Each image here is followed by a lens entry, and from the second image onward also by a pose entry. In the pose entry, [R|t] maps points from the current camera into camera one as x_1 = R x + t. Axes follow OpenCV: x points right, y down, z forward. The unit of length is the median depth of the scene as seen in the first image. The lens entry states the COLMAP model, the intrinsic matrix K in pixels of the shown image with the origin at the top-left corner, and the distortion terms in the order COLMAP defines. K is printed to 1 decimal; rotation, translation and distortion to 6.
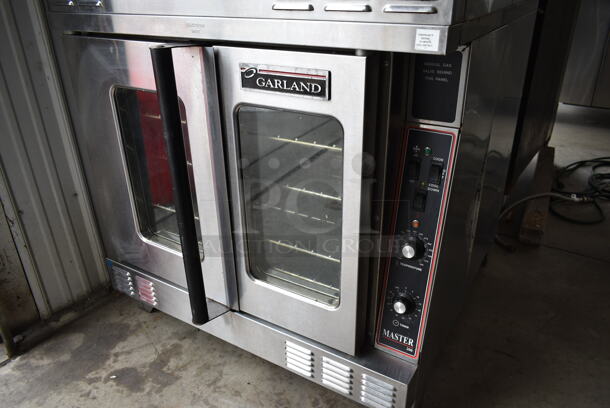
lens RADIAL K [[467.7, 0, 307.0], [0, 467.7, 208.8], [0, 0, 1]] dist [-0.015569, 0.003861]
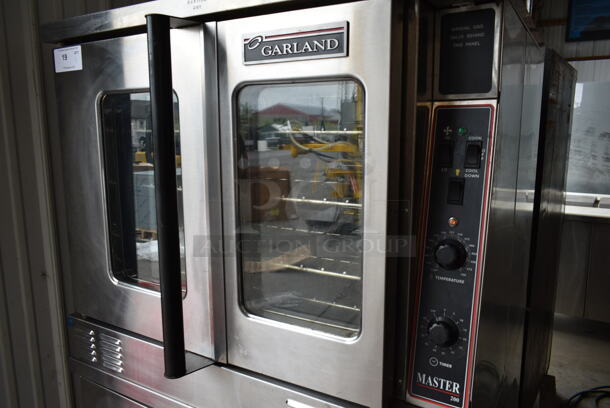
lens RADIAL K [[467.7, 0, 307.0], [0, 467.7, 208.8], [0, 0, 1]] dist [-0.015569, 0.003861]
pose [[0.999783, 0.004839, 0.020253, -0.035349], [0.001064, 0.959480, -0.281775, 0.232363], [-0.020796, 0.281735, 0.959267, 0.215852]]
